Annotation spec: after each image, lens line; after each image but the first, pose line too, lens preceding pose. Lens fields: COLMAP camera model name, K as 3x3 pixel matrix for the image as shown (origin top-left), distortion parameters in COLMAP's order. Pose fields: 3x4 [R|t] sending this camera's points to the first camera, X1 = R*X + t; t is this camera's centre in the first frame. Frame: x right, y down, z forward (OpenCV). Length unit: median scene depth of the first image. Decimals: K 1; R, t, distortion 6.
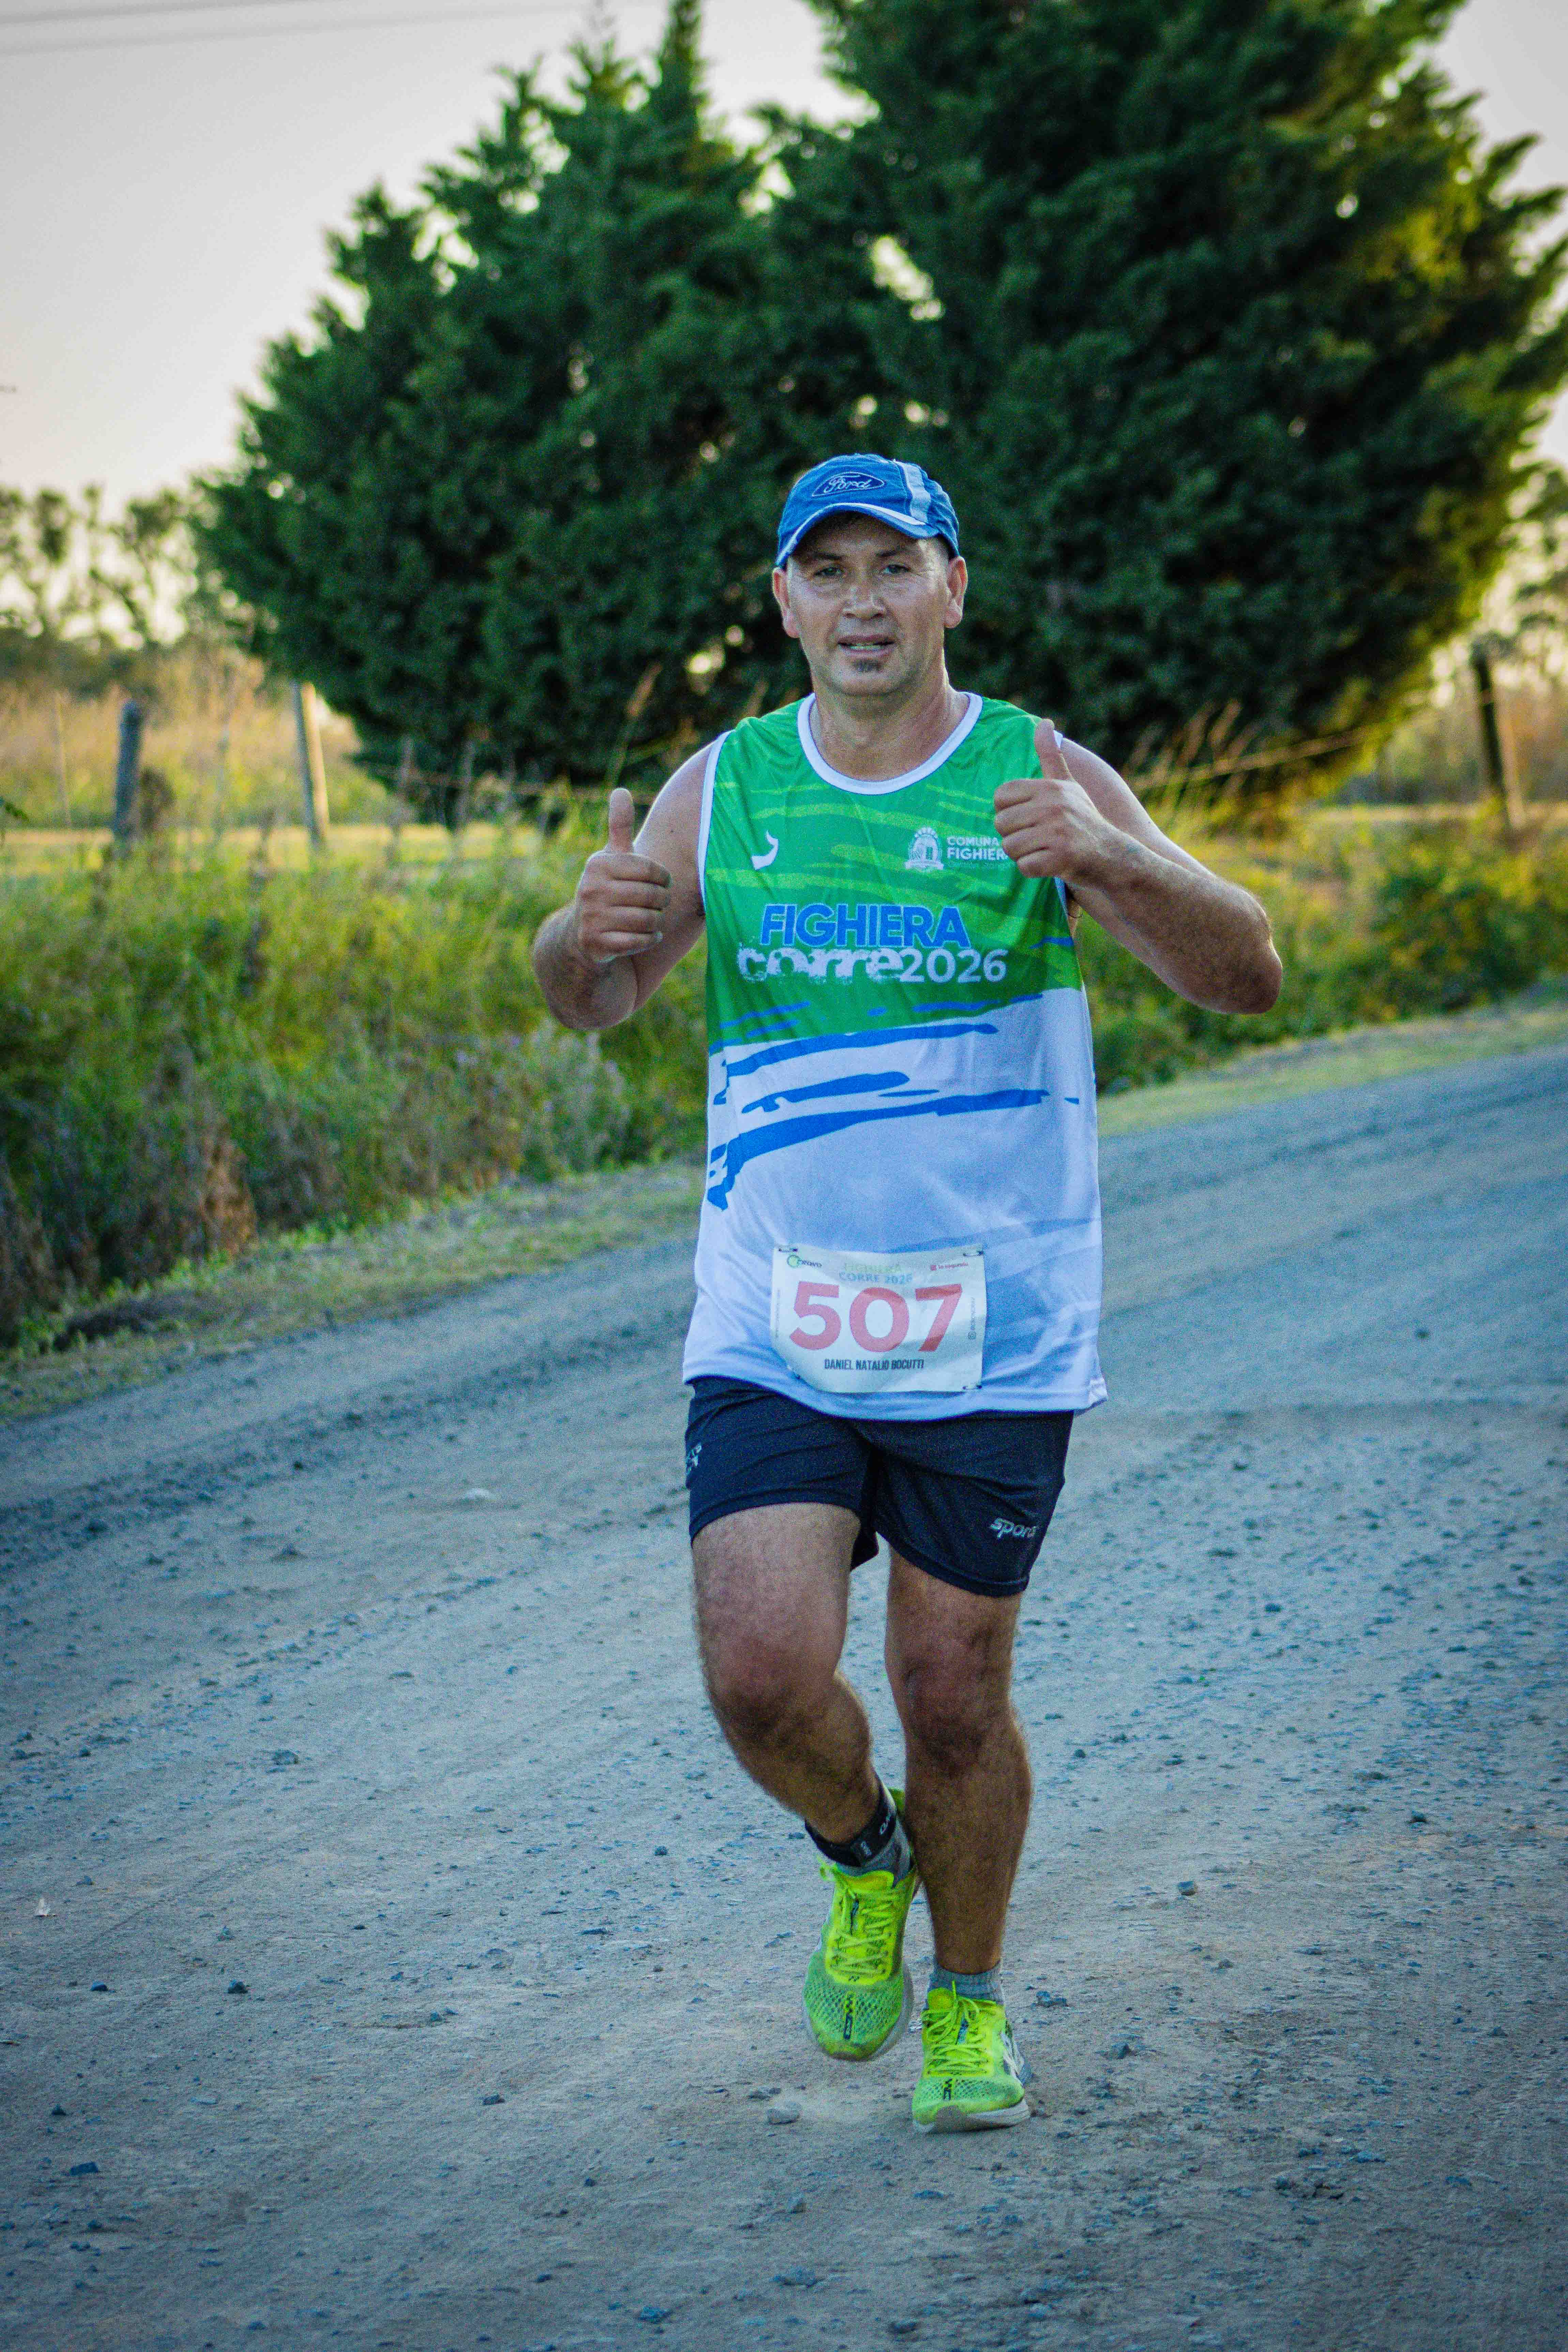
lens RADIAL K [[9702.3, 0, 784.0], [0, 9702.3, 1176.0], [0, 0, 1]] dist [0.077495, -8.071739]
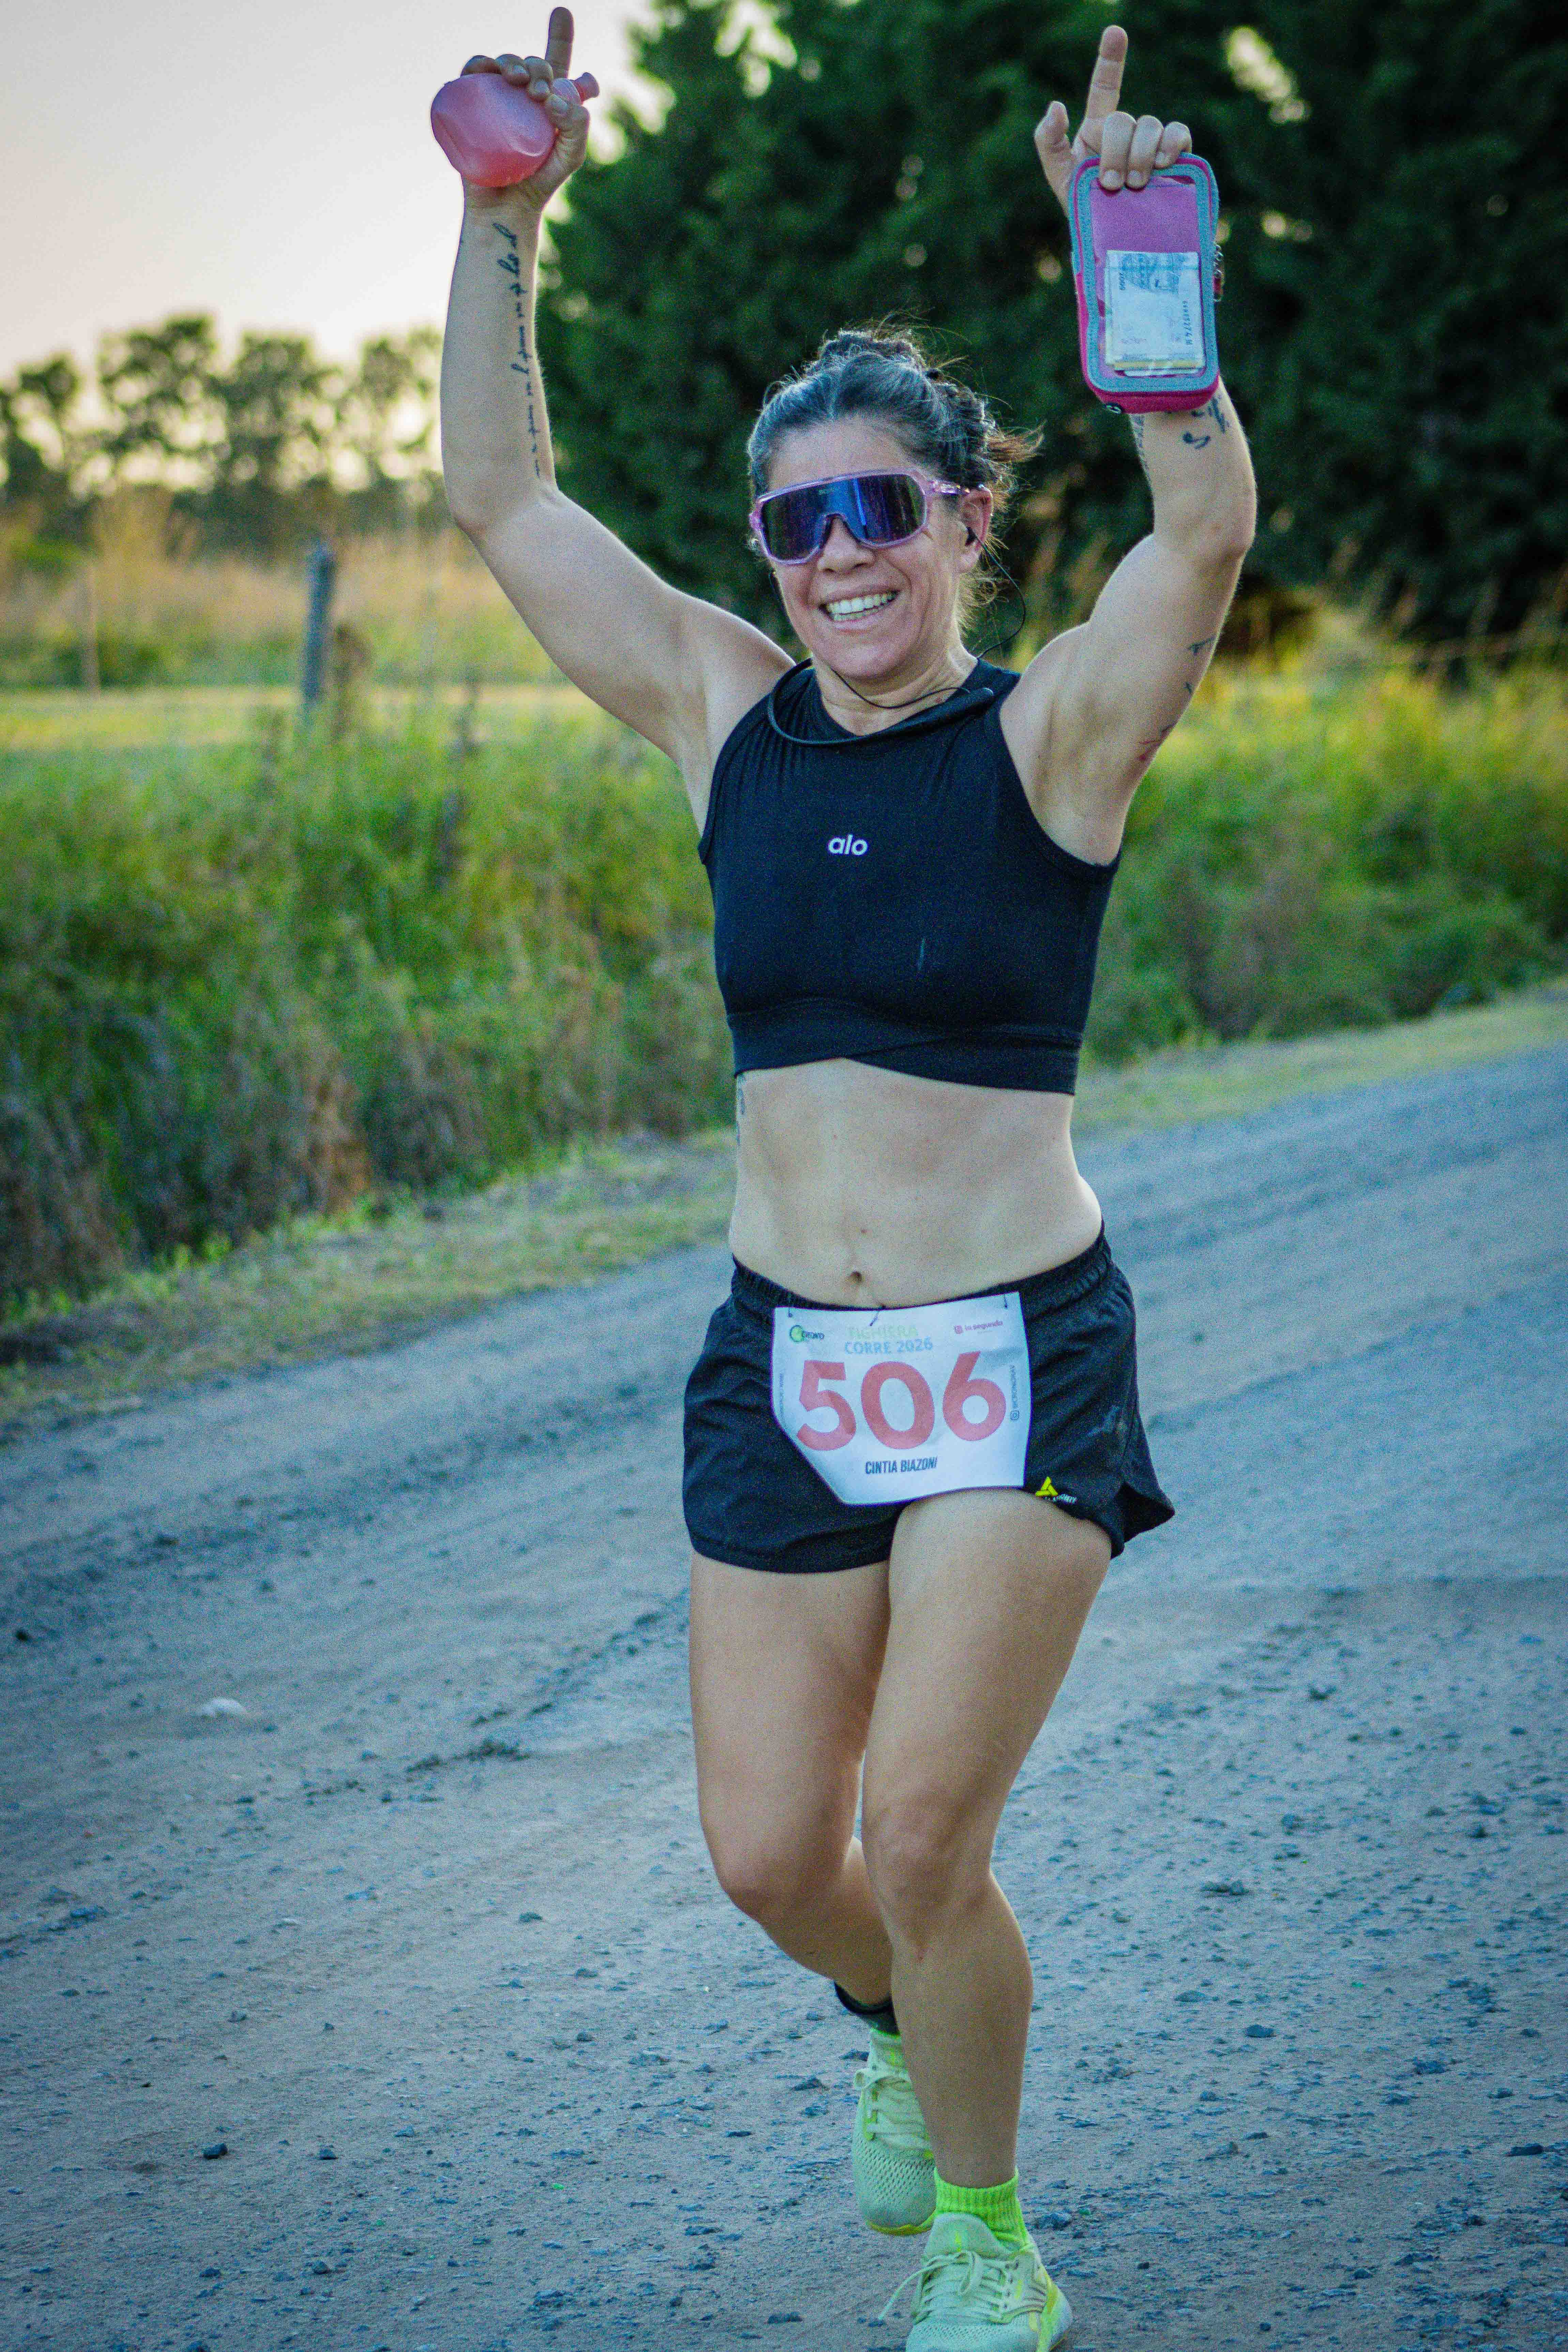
lens RADIAL K [[9702.3, 0, 784.0], [0, 9702.3, 1176.0], [0, 0, 1]] dist [0.077495, -8.071739]
pose [[0.998721, 0.005056, -0.050316, 0.029646], [-0.004270, 0.999867, 0.015726, -0.010823], [0.050389, -0.015491, 0.998610, 0.226877]]
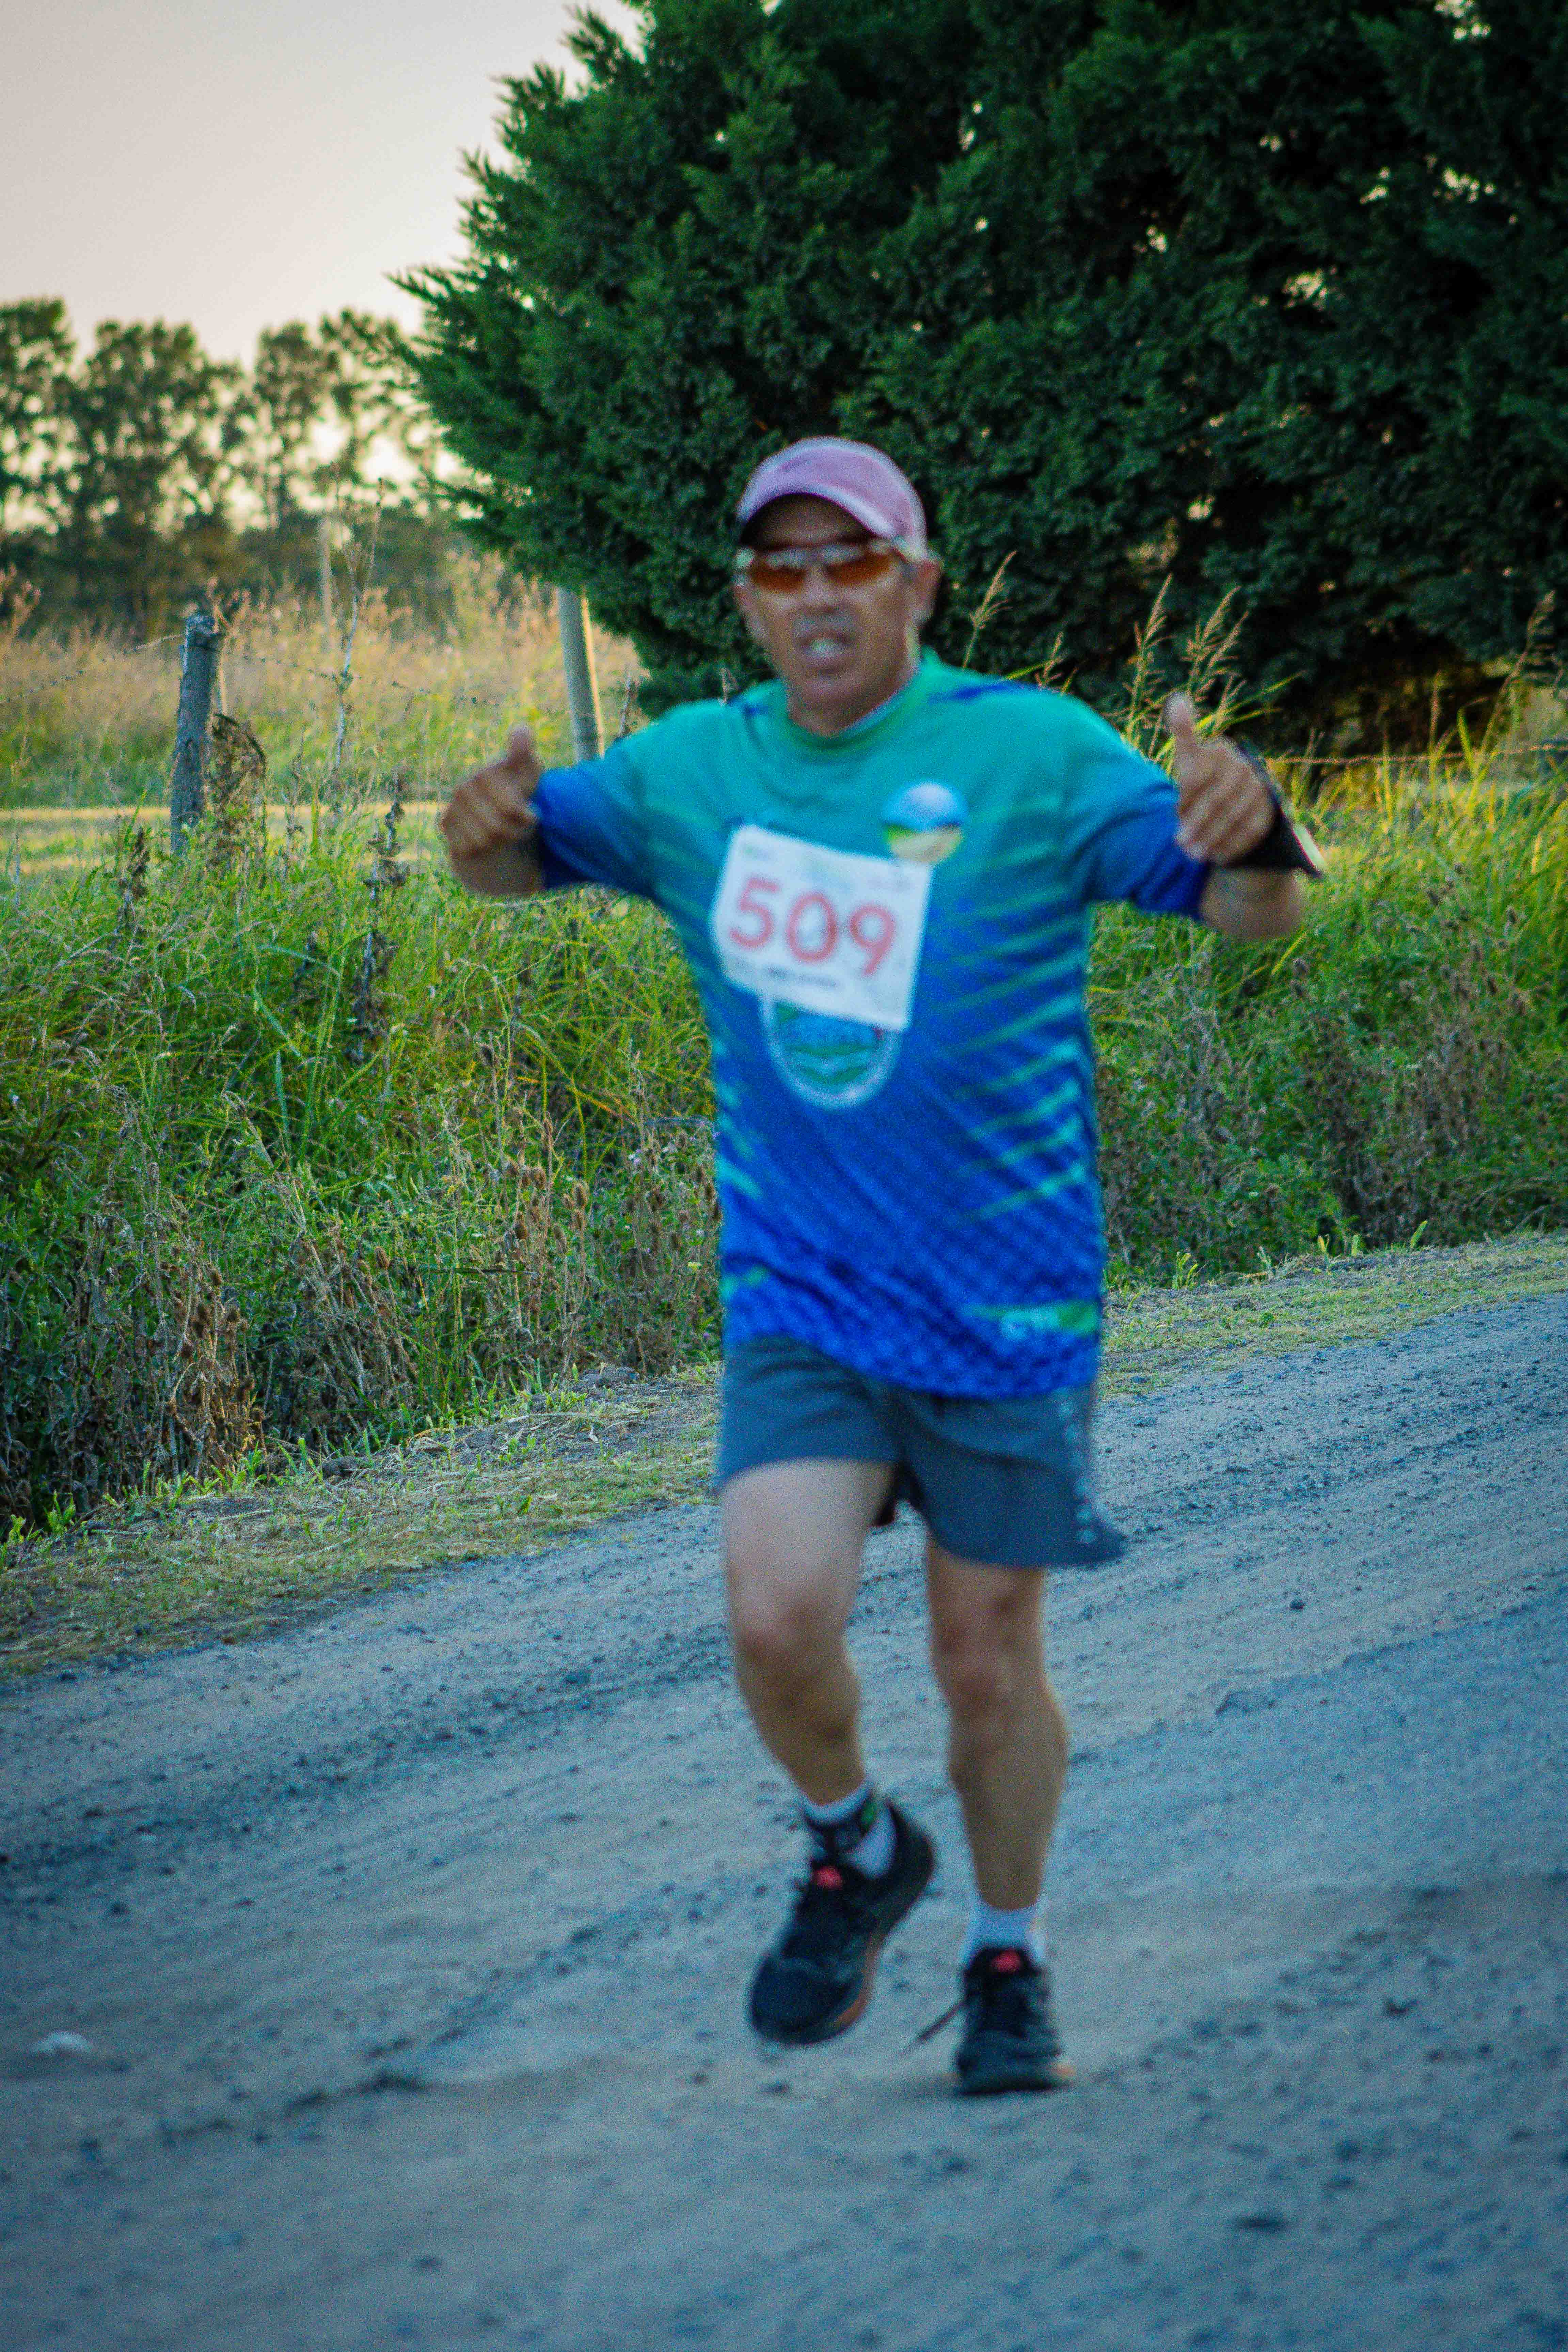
lens RADIAL K [[13191.5, 0, 784.0], [0, 13191.5, 1176.0], [0, 0, 1]] dist [-0.202788, -22.224764]
pose [[0.998468, -0.005977, -0.055016, 0.036400], [0.005671, 0.999968, -0.005713, -0.008738], [0.055048, 0.005392, 0.998469, 0.175255]]
